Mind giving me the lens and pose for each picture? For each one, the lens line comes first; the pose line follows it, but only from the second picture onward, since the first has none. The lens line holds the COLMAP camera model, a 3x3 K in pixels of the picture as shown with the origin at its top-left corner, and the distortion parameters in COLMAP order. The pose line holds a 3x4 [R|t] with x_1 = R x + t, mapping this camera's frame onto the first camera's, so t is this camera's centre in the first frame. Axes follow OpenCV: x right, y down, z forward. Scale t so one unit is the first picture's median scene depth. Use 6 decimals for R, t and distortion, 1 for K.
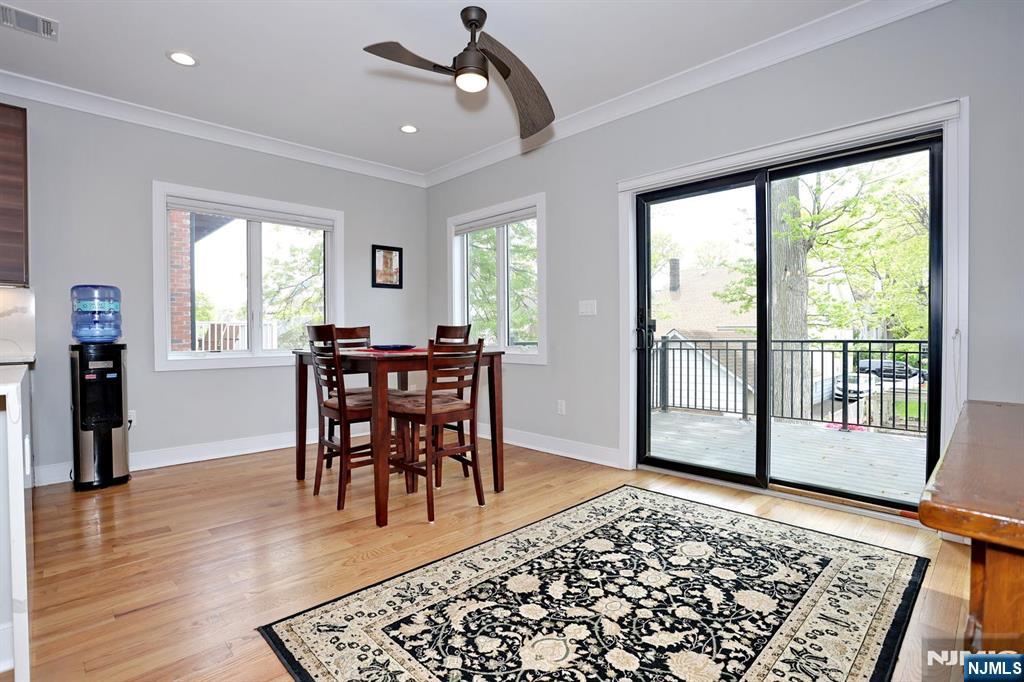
lens RADIAL K [[496.8, 0, 508.4], [0, 496.8, 340.0], [0, 0, 1]] dist [-0.072085, 0.028500]
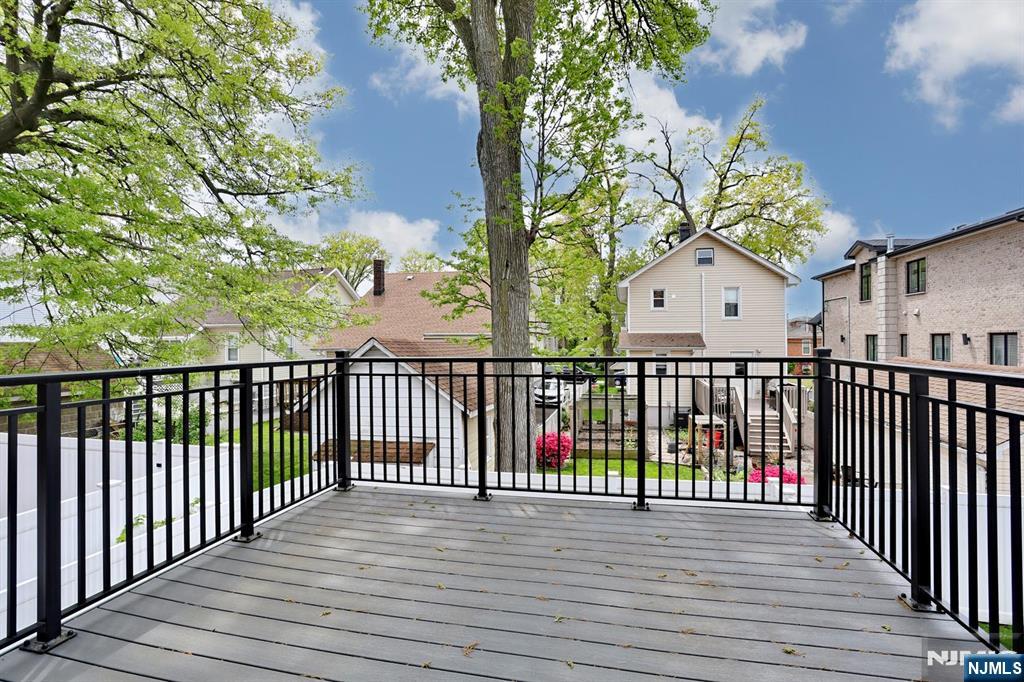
lens RADIAL K [[496.8, 0, 508.4], [0, 496.8, 340.0], [0, 0, 1]] dist [-0.072085, 0.028500]
pose [[0.839432, -0.000131, 0.543464, 0.117002], [0.009281, 0.999858, -0.014095, -0.007299], [-0.543385, 0.016875, 0.839314, 0.295686]]
